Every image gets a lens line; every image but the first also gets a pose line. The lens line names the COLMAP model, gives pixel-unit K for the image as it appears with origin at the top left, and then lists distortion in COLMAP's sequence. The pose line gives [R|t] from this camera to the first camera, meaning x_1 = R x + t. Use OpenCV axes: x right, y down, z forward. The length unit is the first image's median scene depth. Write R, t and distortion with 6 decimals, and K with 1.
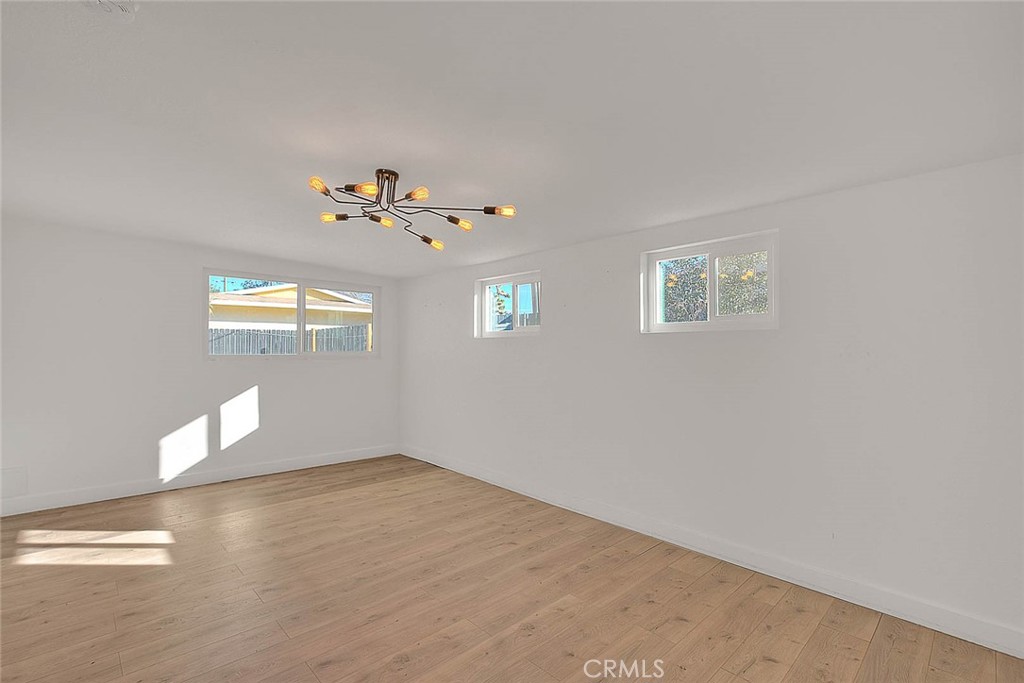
lens RADIAL K [[472.6, 0, 512.5], [0, 472.6, 344.8], [0, 0, 1]] dist [-0.002583, -0.000462]
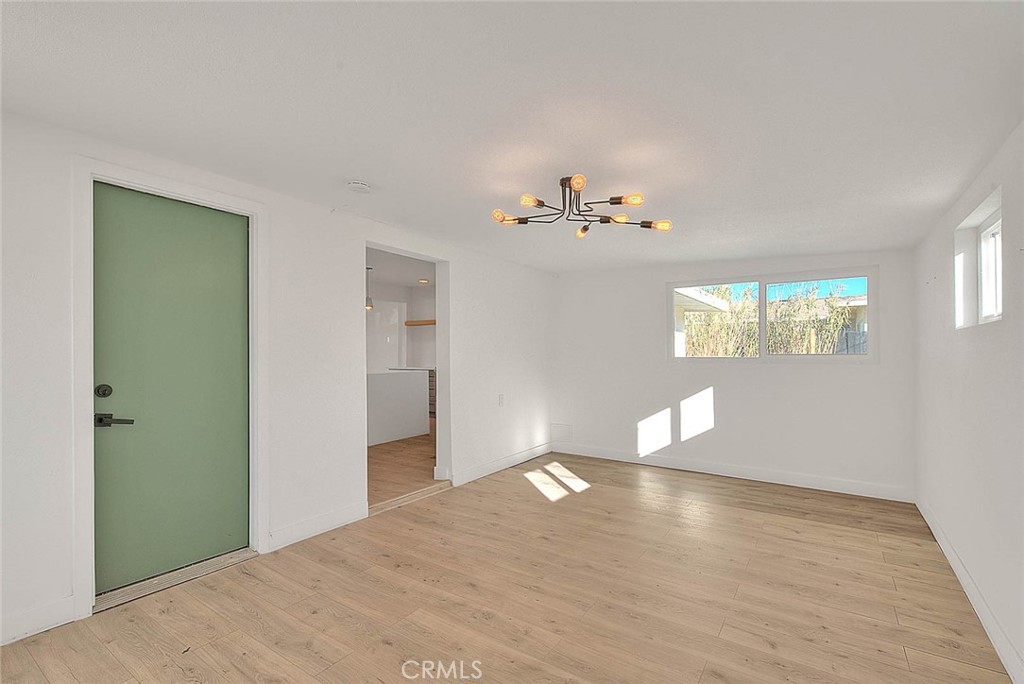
lens RADIAL K [[464.5, 0, 485.2], [0, 464.5, 344.3], [0, 0, 1]] dist [-0.004335, 0.000234]
pose [[0.189439, -0.020580, -0.981677, 0.409107], [0.007476, 0.999782, -0.019517, 0.012256], [0.981864, -0.003641, 0.189552, 0.360016]]
